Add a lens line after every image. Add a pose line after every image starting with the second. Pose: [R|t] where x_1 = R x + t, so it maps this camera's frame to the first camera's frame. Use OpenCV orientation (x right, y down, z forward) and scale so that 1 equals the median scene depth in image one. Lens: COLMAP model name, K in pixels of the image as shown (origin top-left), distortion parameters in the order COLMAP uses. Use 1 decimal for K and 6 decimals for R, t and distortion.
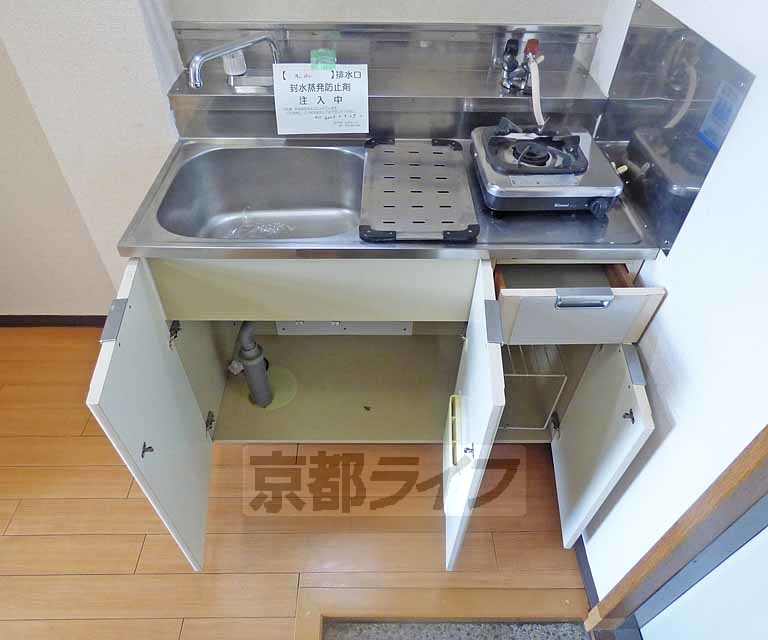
lens RADIAL K [[510.2, 0, 379.6], [0, 510.2, 320.6], [0, 0, 1]] dist [-0.014429, -0.001790]
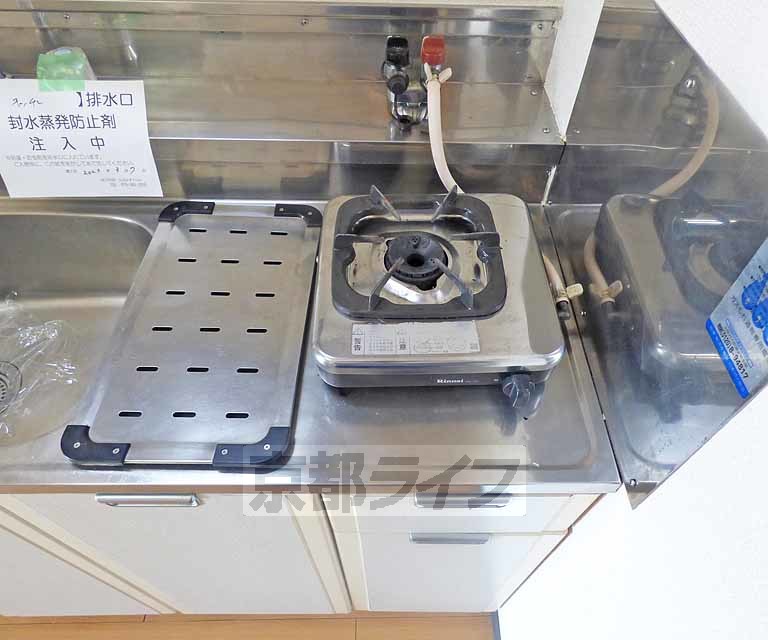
lens RADIAL K [[507.1, 0, 396.9], [0, 507.1, 318.9], [0, 0, 1]] dist [0.002738, 0.001916]
pose [[0.999951, 0.003676, 0.009141, 0.255022], [-0.004637, 0.994195, 0.107489, -0.301451], [-0.008693, -0.107526, 0.994164, 0.405129]]
